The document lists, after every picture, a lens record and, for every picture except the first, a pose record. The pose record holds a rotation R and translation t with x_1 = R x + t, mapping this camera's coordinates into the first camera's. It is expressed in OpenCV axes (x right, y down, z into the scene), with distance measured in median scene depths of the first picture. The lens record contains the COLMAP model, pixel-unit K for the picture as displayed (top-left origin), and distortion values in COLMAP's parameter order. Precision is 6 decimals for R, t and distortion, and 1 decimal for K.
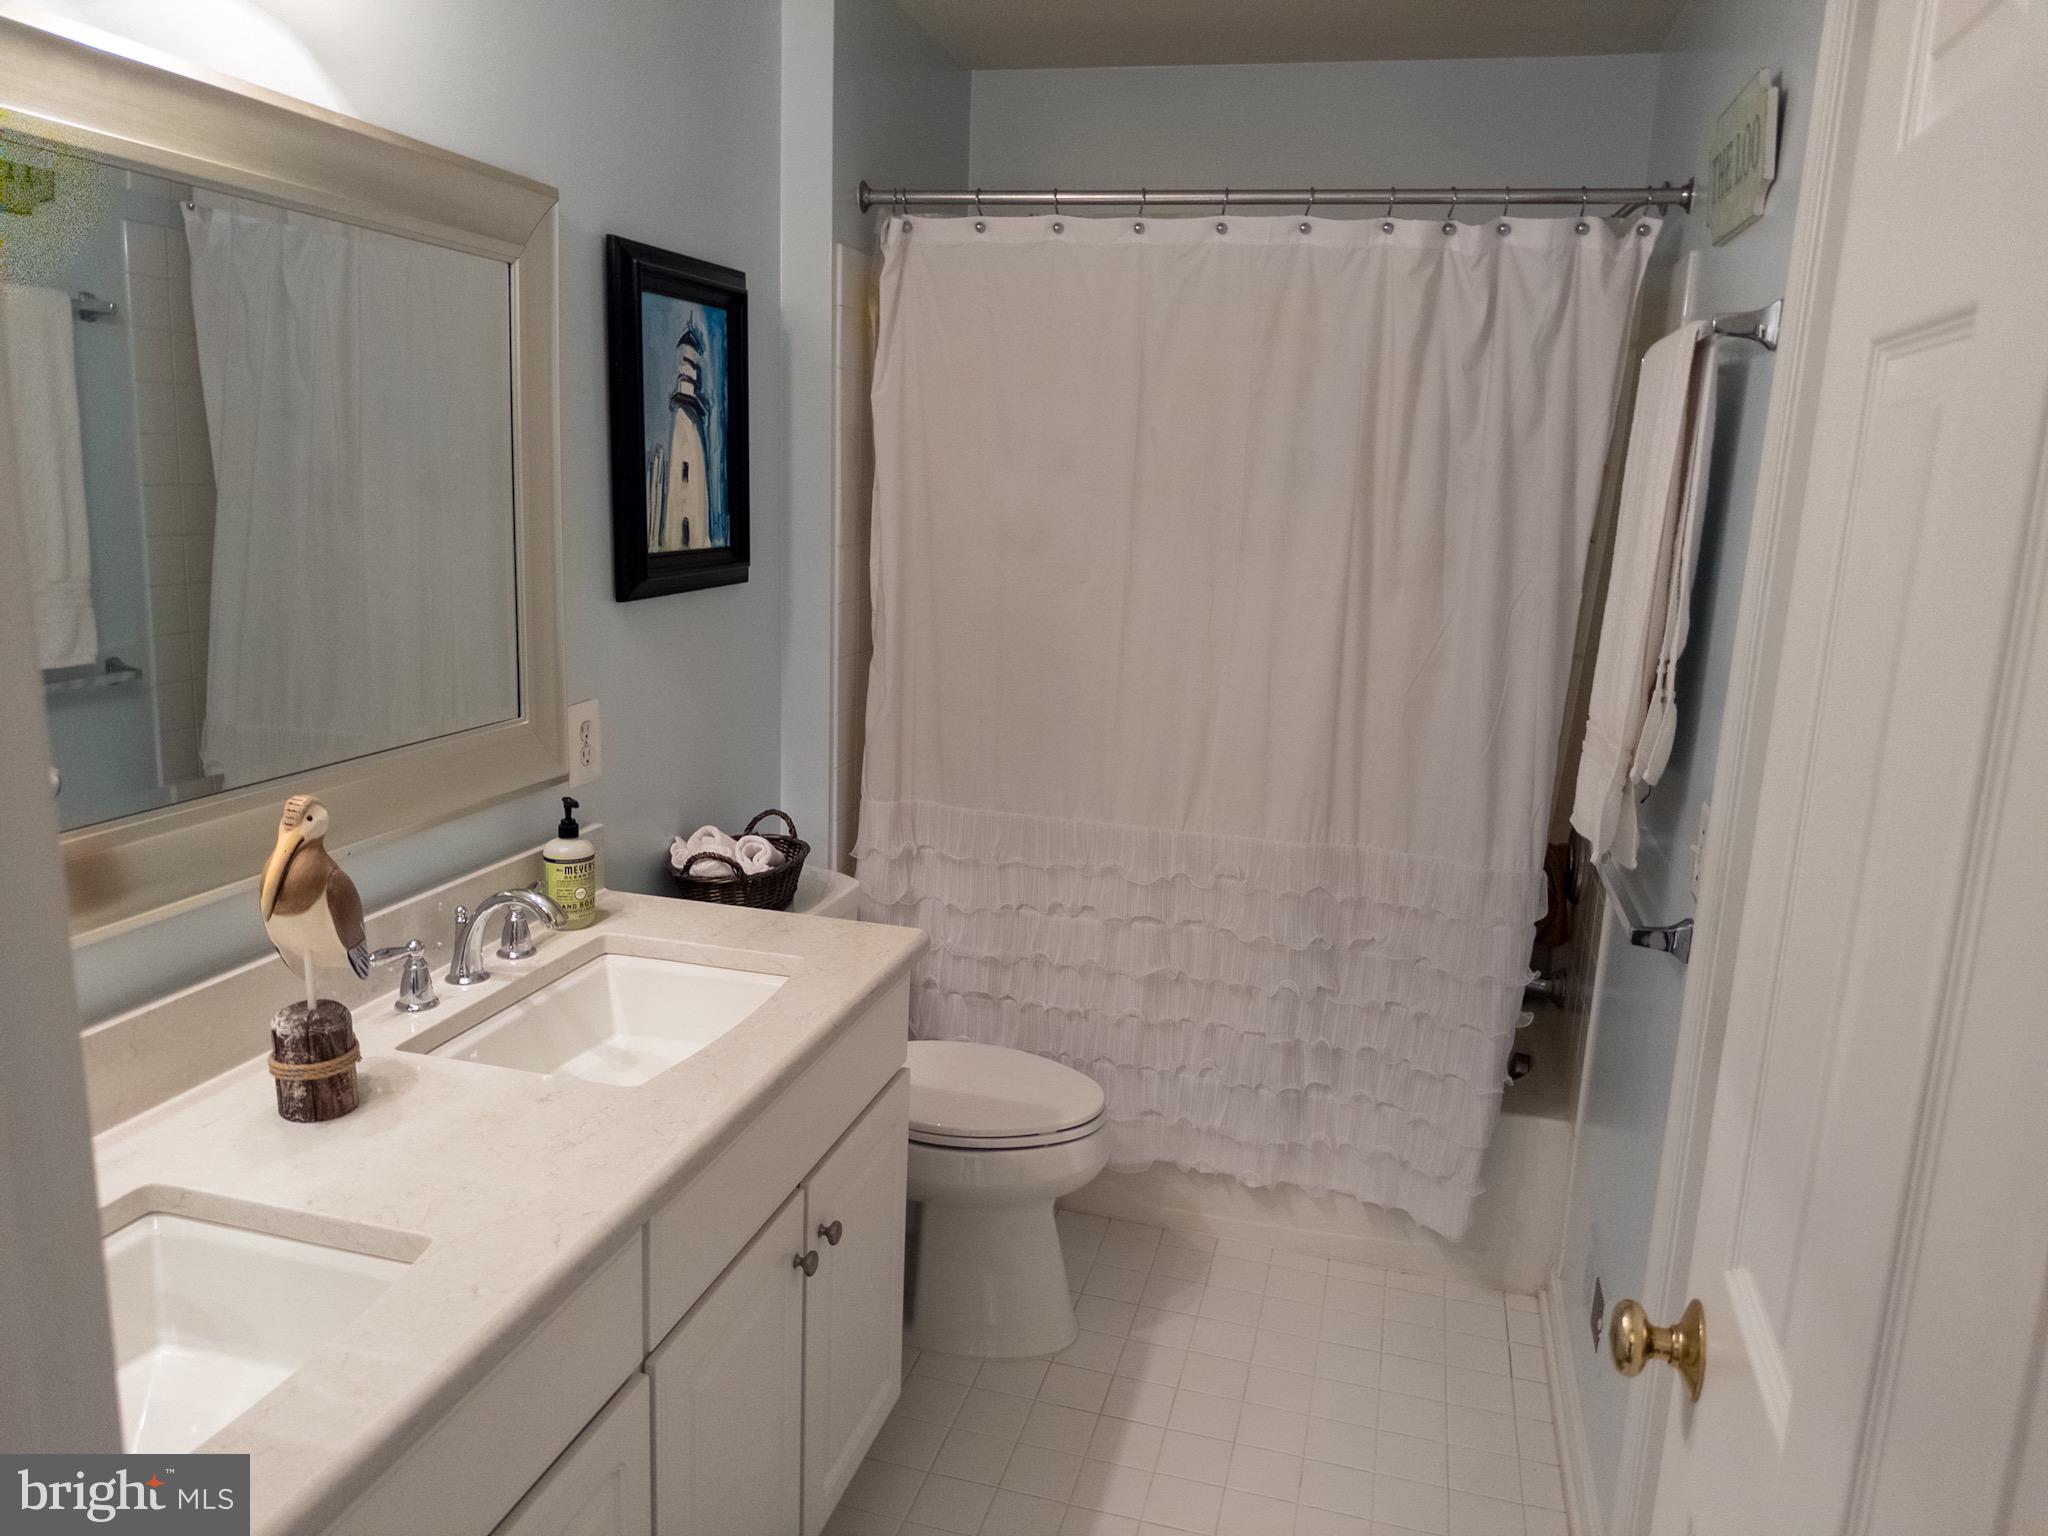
lens RADIAL K [[1467.9, 0, 1016.4], [0, 1467.9, 765.1], [0, 0, 1]] dist [0.155417, -0.258235]
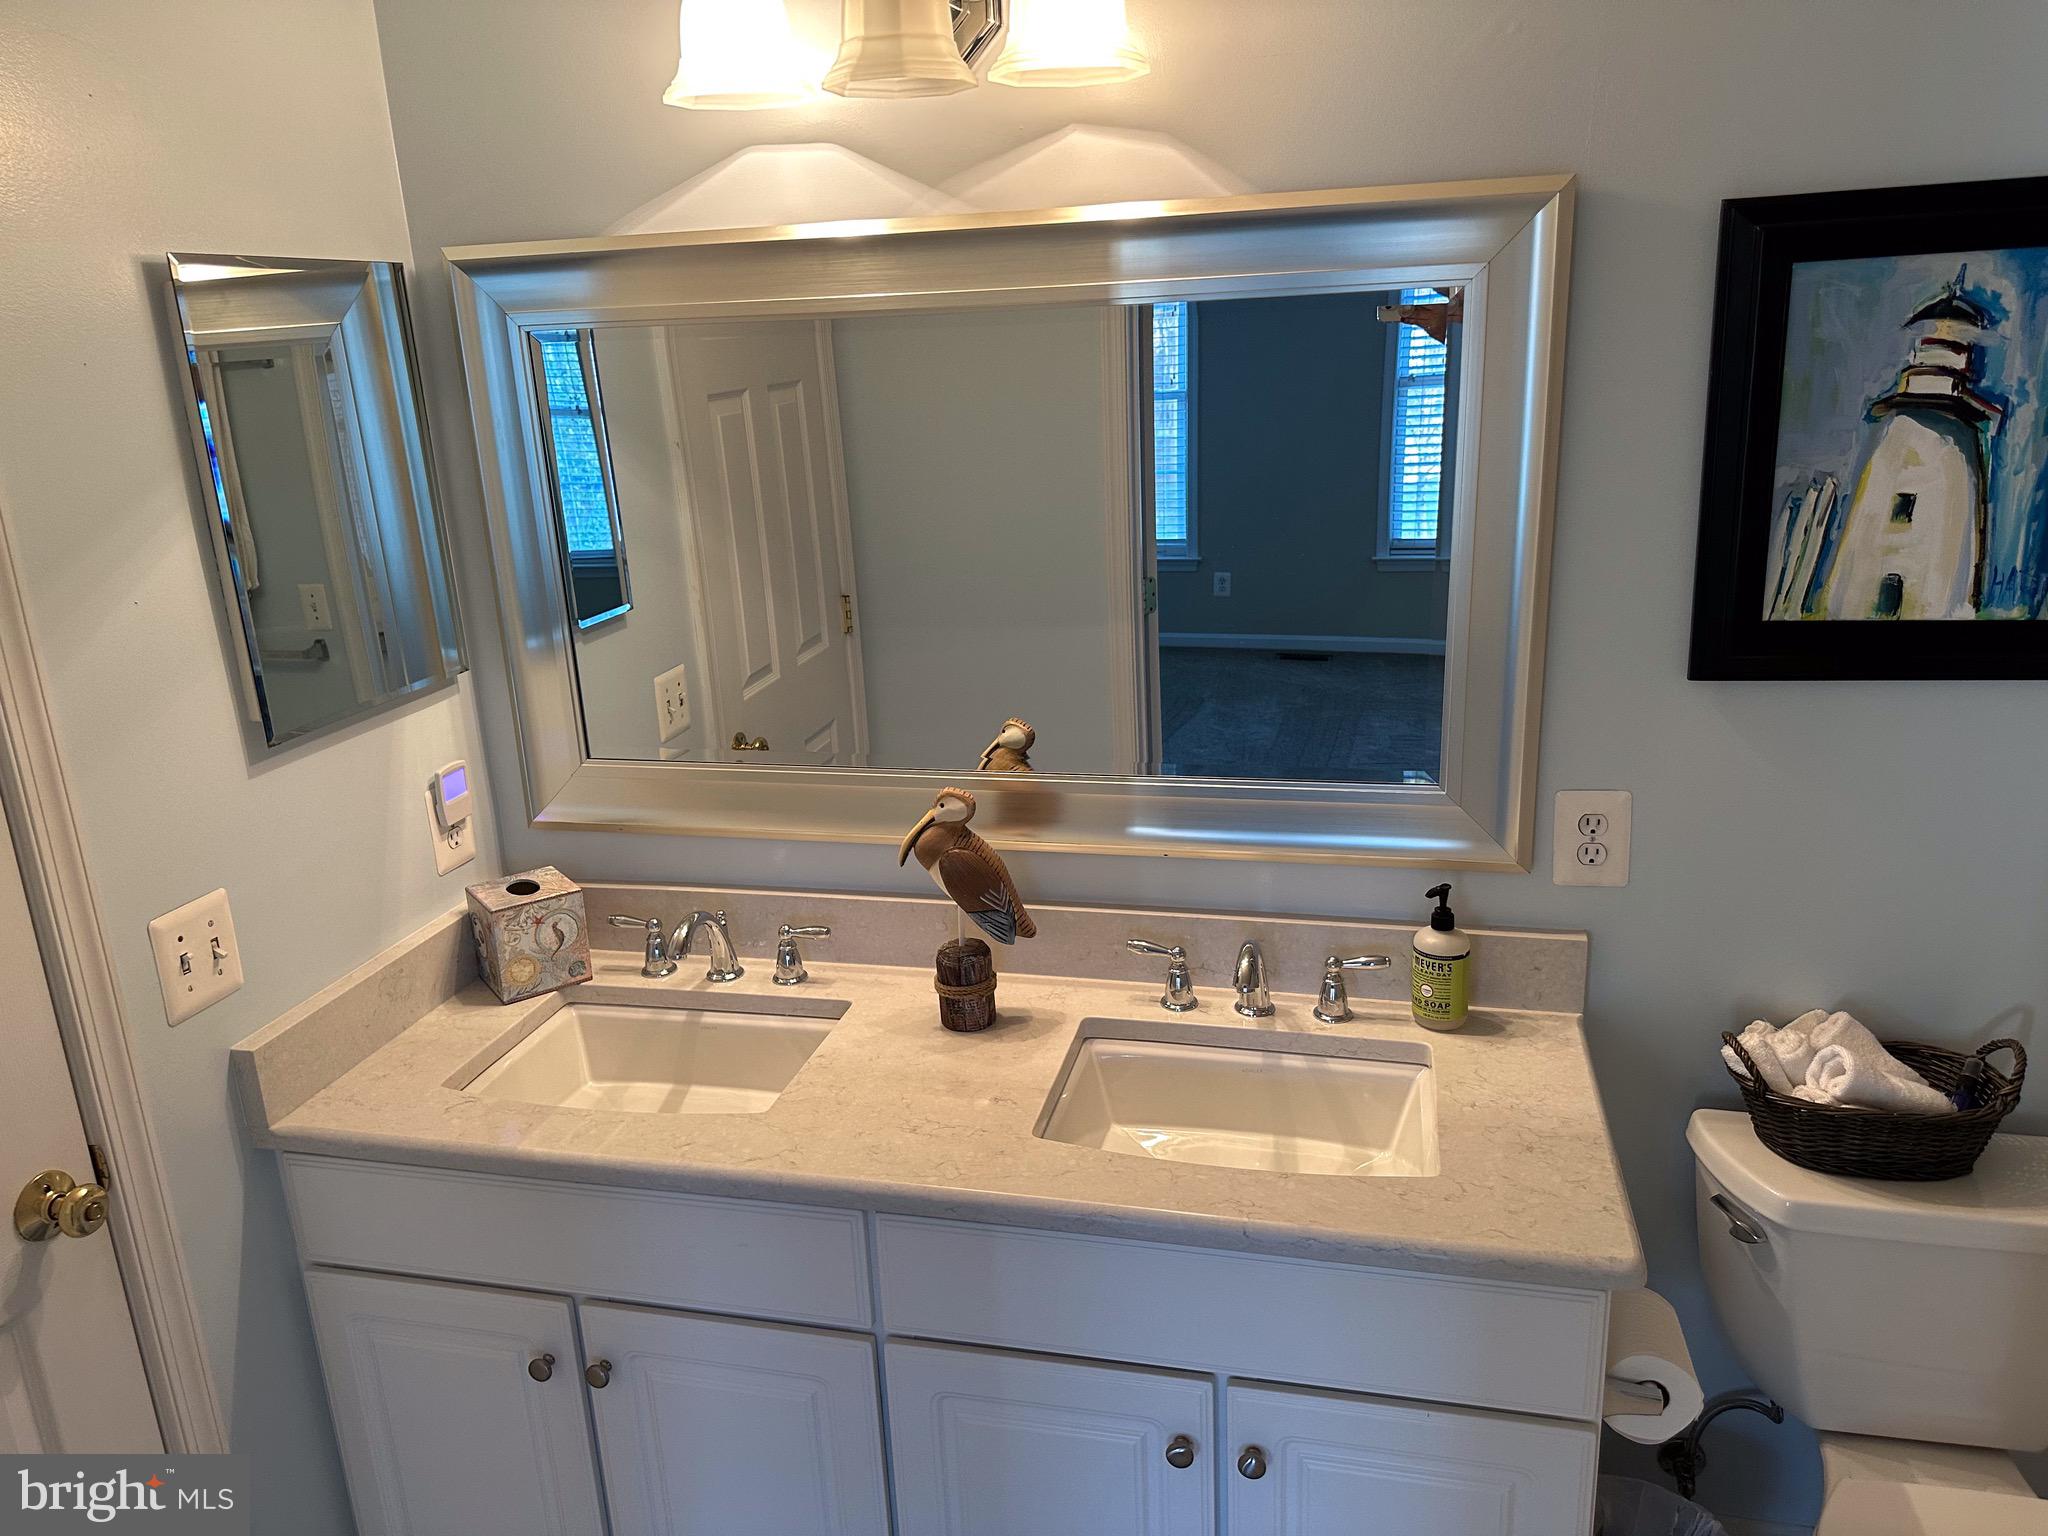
lens RADIAL K [[1467.9, 0, 1016.4], [0, 1467.9, 765.1], [0, 0, 1]] dist [0.155417, -0.258235]
pose [[0.005951, 0.234712, -0.972047, 0.485571], [-0.148200, 0.961537, 0.231267, -0.191201], [0.988940, 0.142681, 0.040507, 0.617833]]
